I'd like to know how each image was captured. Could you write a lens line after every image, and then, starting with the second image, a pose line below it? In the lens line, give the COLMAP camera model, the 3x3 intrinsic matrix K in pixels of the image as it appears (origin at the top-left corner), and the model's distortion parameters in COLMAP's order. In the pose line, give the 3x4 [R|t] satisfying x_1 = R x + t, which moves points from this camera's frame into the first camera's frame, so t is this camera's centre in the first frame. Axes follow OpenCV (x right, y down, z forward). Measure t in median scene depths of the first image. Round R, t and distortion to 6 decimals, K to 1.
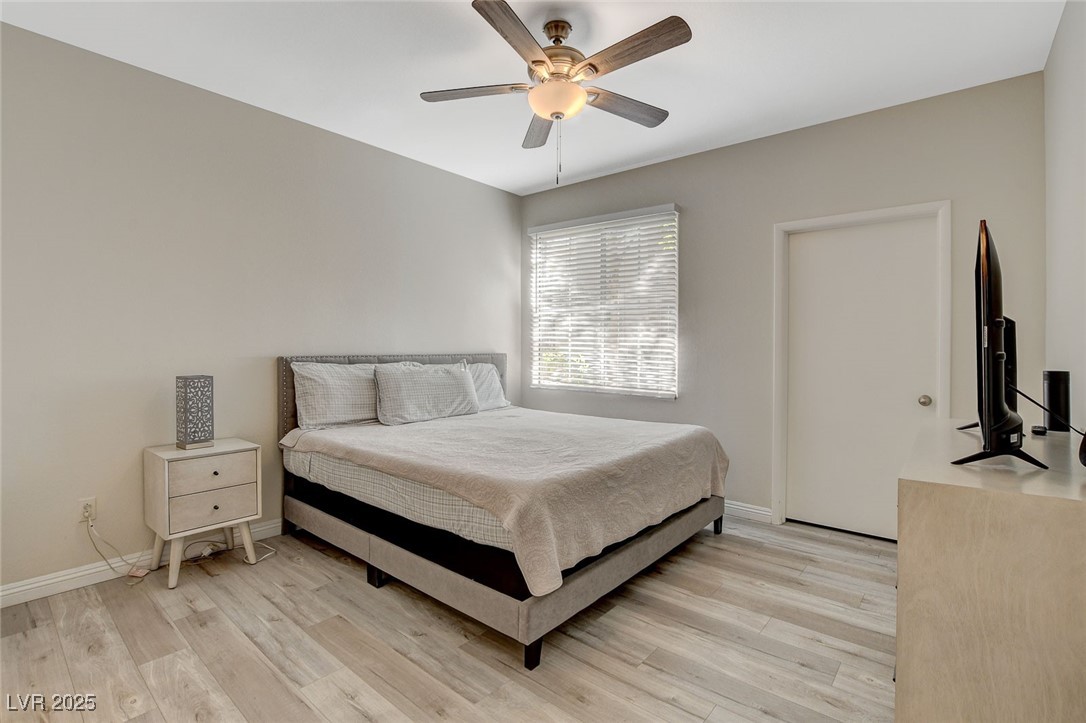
lens RADIAL K [[496.9, 0, 543.7], [0, 496.9, 345.2], [0, 0, 1]] dist [-0.023910, 0.000287]
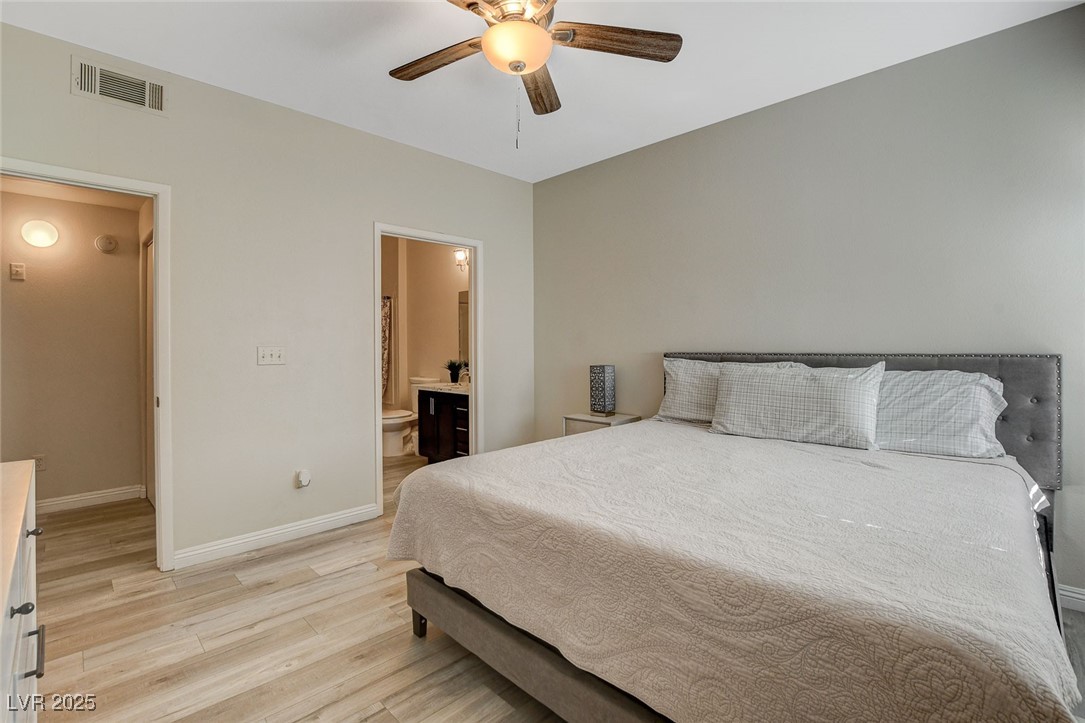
lens RADIAL K [[496.5, 0, 543.2], [0, 496.5, 345.2], [0, 0, 1]] dist [-0.023910, 0.000287]
pose [[-0.083384, -0.002723, -0.996514, 0.752889], [0.009592, 0.999948, -0.003535, 0.009083], [0.996471, -0.009853, -0.083354, 0.983710]]
